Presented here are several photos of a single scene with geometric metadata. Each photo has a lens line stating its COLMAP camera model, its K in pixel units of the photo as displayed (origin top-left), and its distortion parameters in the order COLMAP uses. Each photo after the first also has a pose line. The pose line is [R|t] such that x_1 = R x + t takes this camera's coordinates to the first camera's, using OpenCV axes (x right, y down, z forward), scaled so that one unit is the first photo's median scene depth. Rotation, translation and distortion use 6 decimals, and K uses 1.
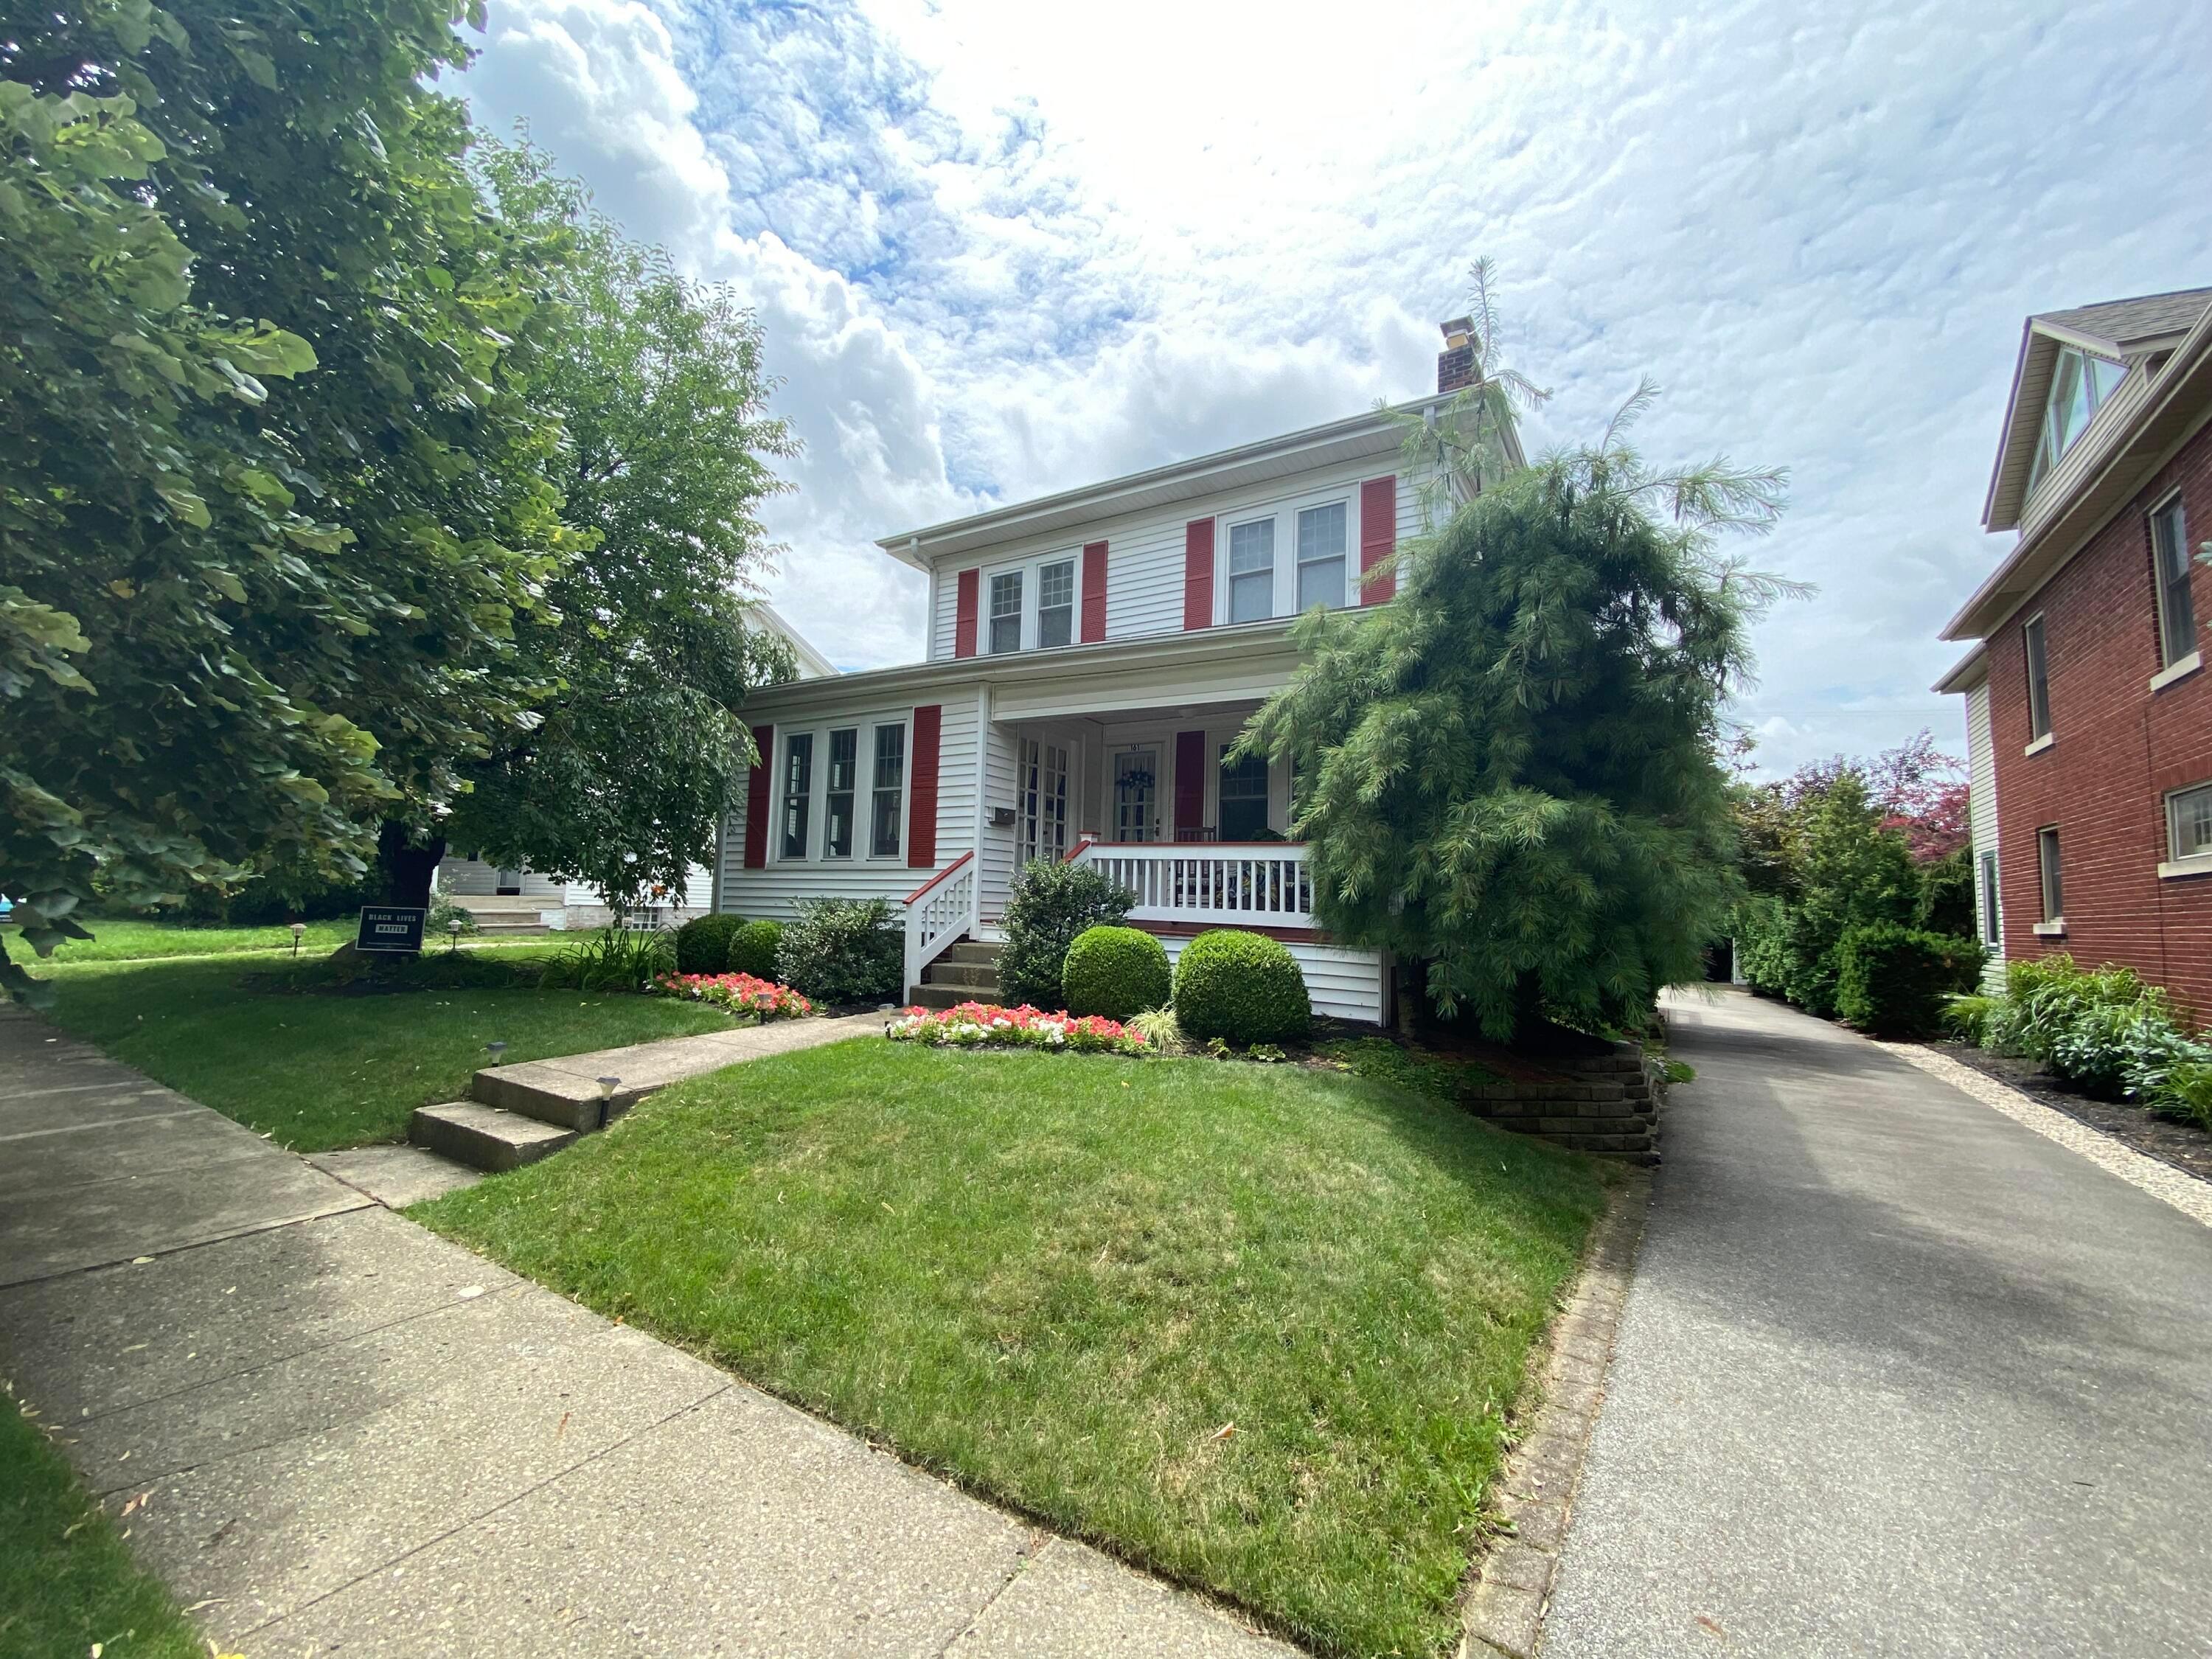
lens RADIAL K [[901.2, 0, 1106.0], [0, 901.2, 829.5], [0, 0, 1]] dist [-0.002298, -0.000247]
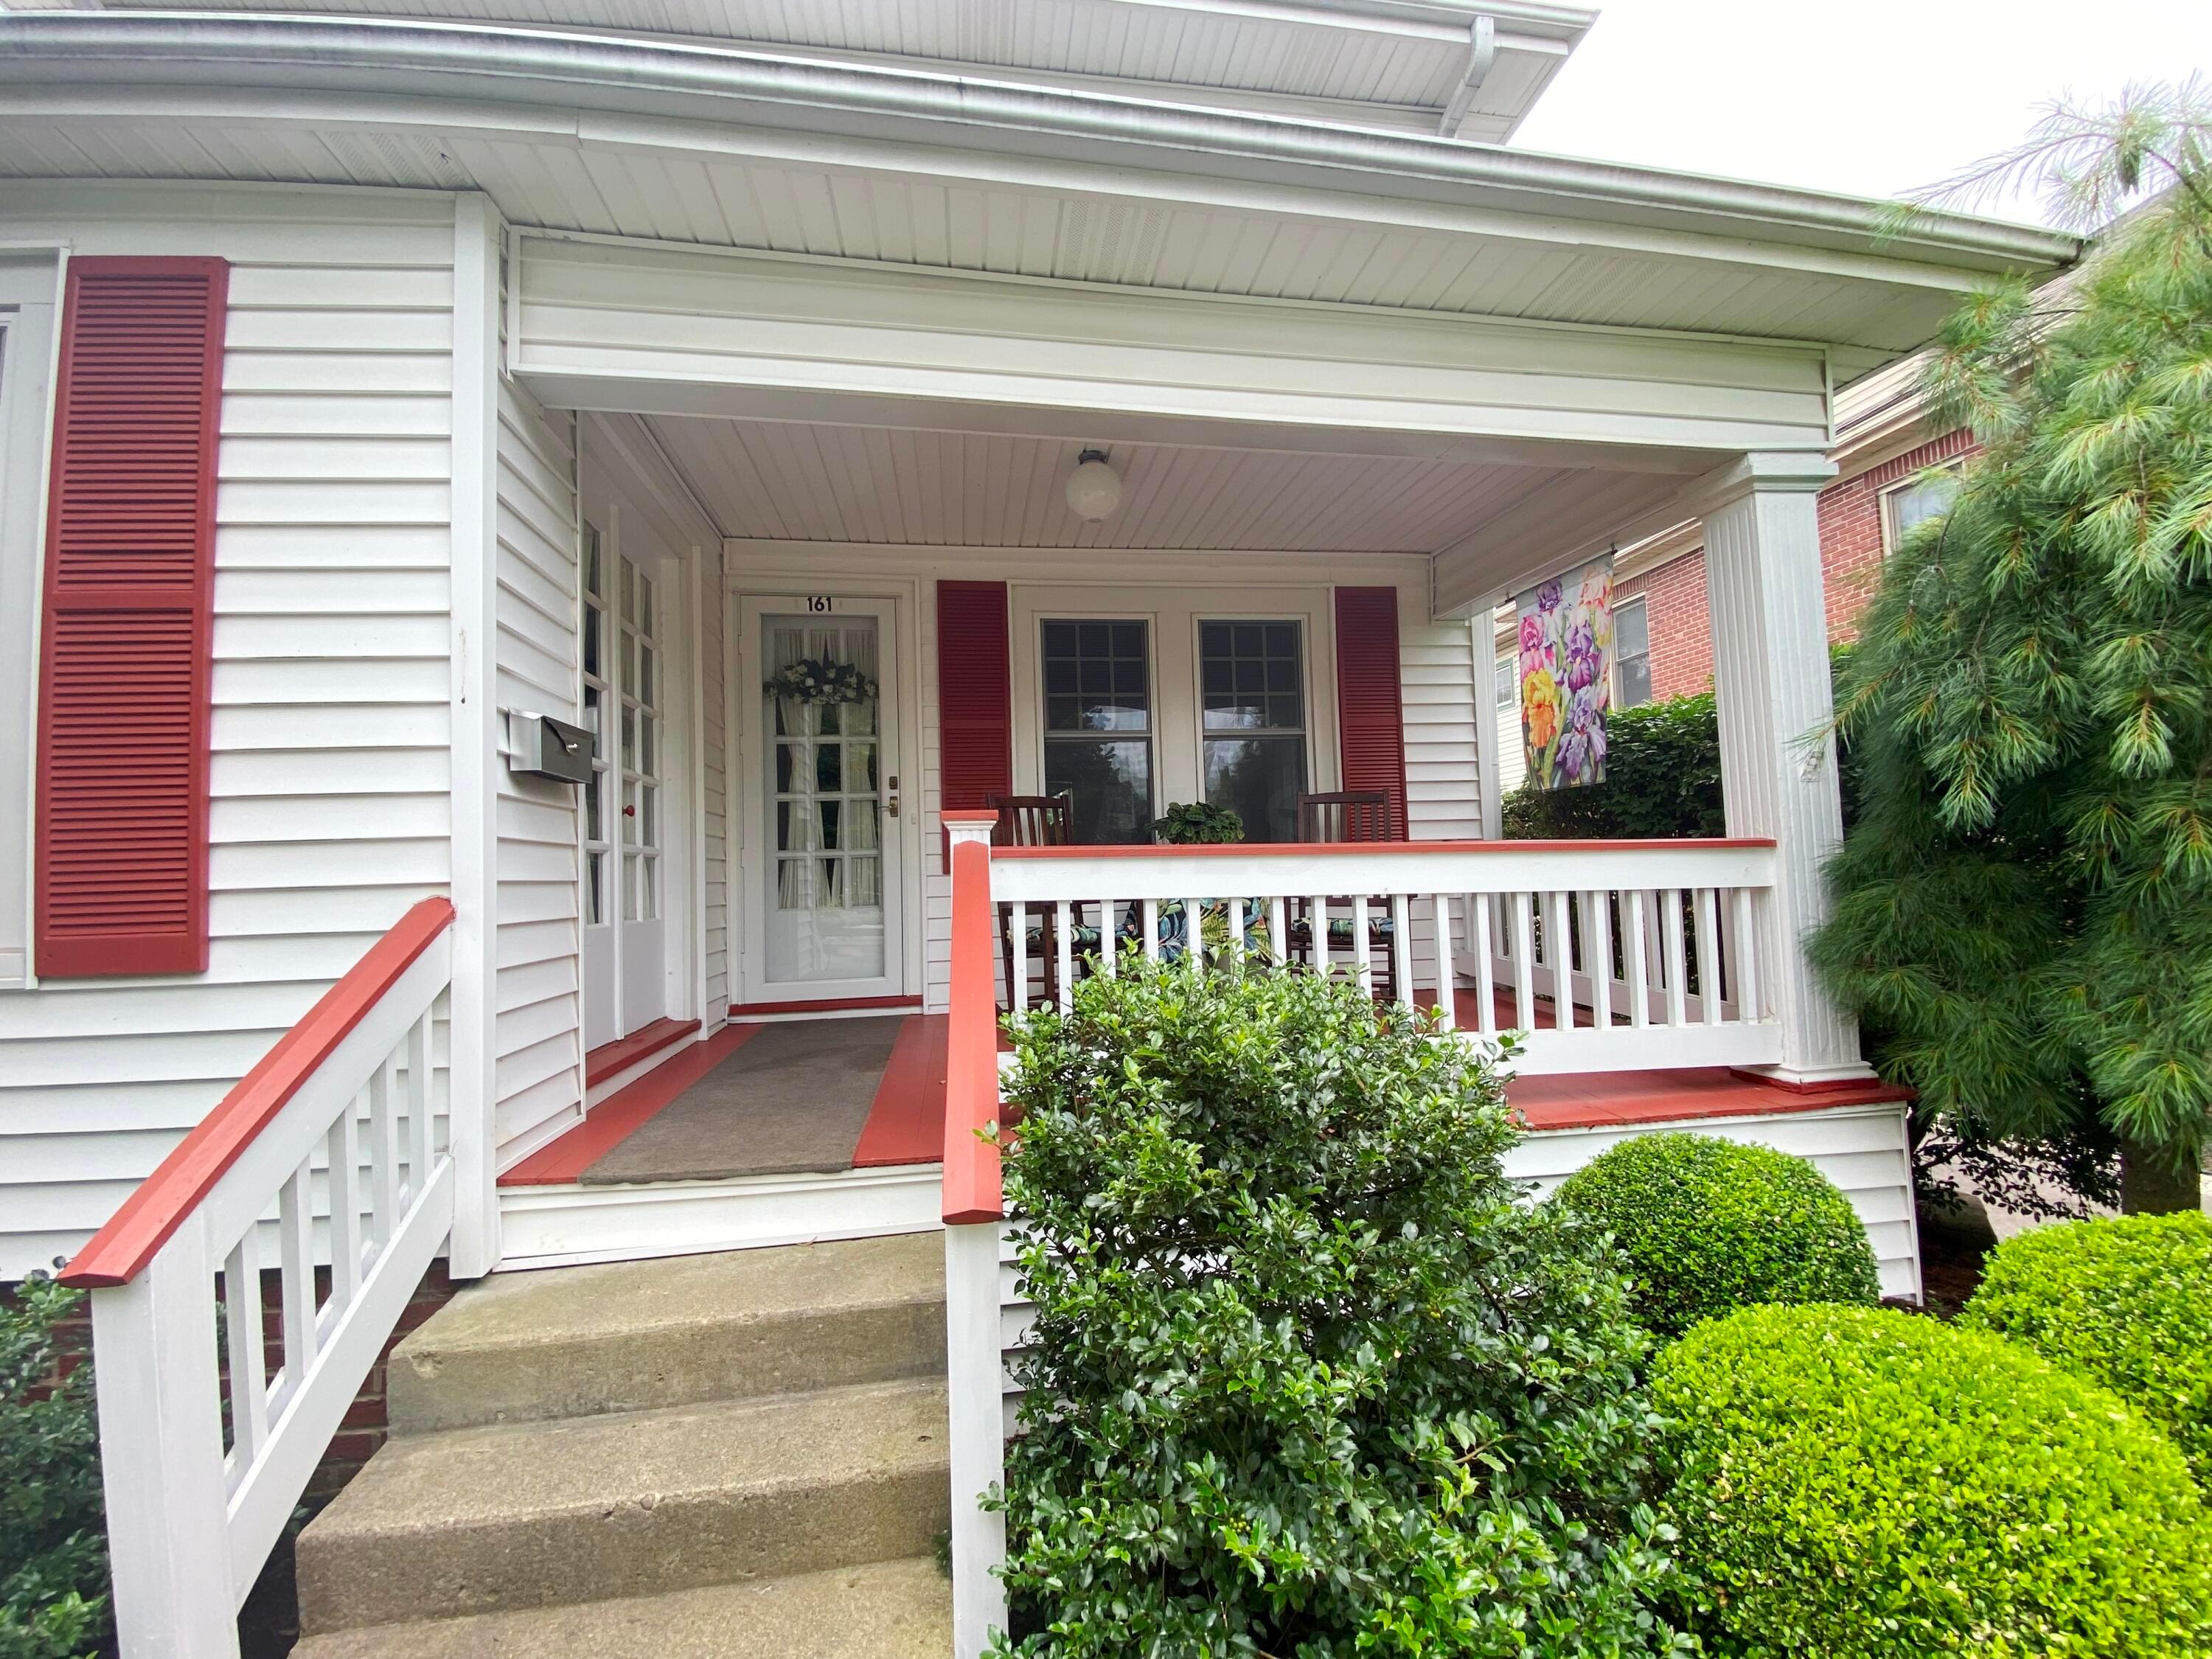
lens RADIAL K [[901.2, 0, 1106.0], [0, 901.2, 829.5], [0, 0, 1]] dist [-0.002298, -0.000247]
pose [[0.746208, -0.023320, 0.665304, -0.162102], [0.000012, 0.999387, 0.035017, -0.001299], [-0.665713, -0.026122, 0.745751, 0.651710]]
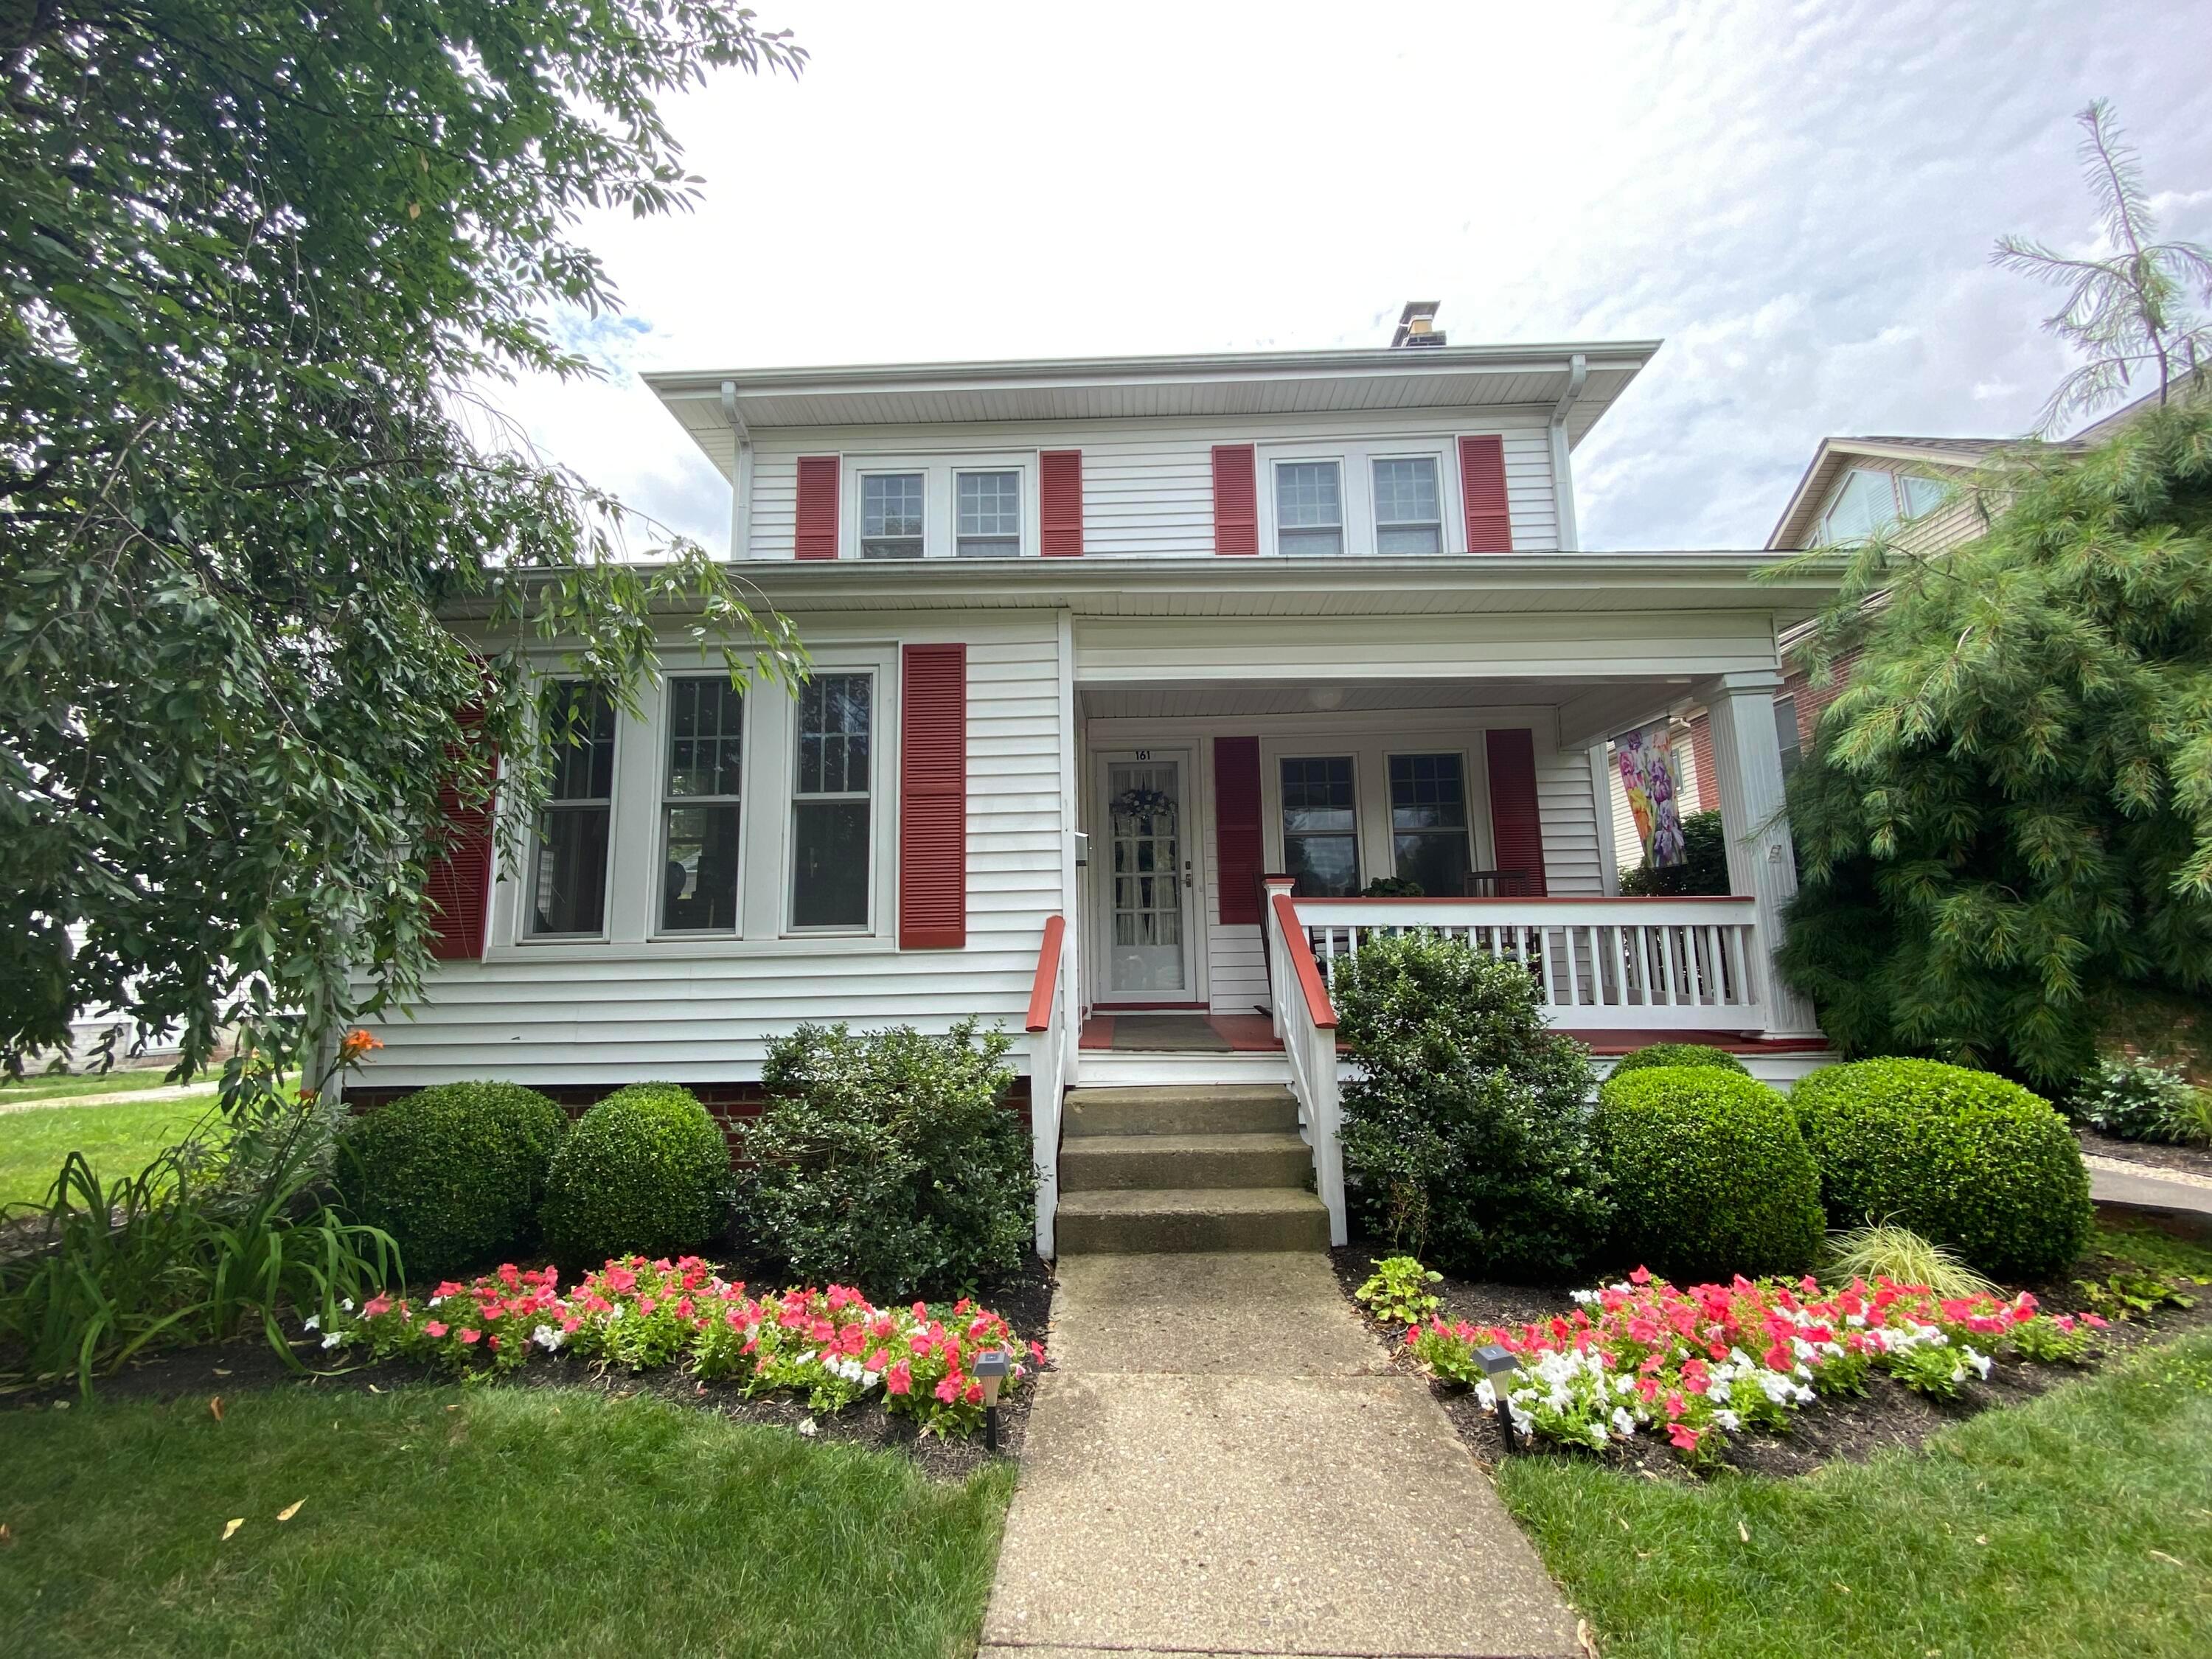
lens RADIAL K [[906.5, 0, 1081.6], [0, 906.5, 814.8], [0, 0, 1]] dist [0.010087, -0.000124]
pose [[0.865150, 0.036078, 0.500214, -0.375601], [-0.000523, 0.997473, -0.071039, 0.002405], [-0.501514, 0.061198, 0.862983, 0.480836]]
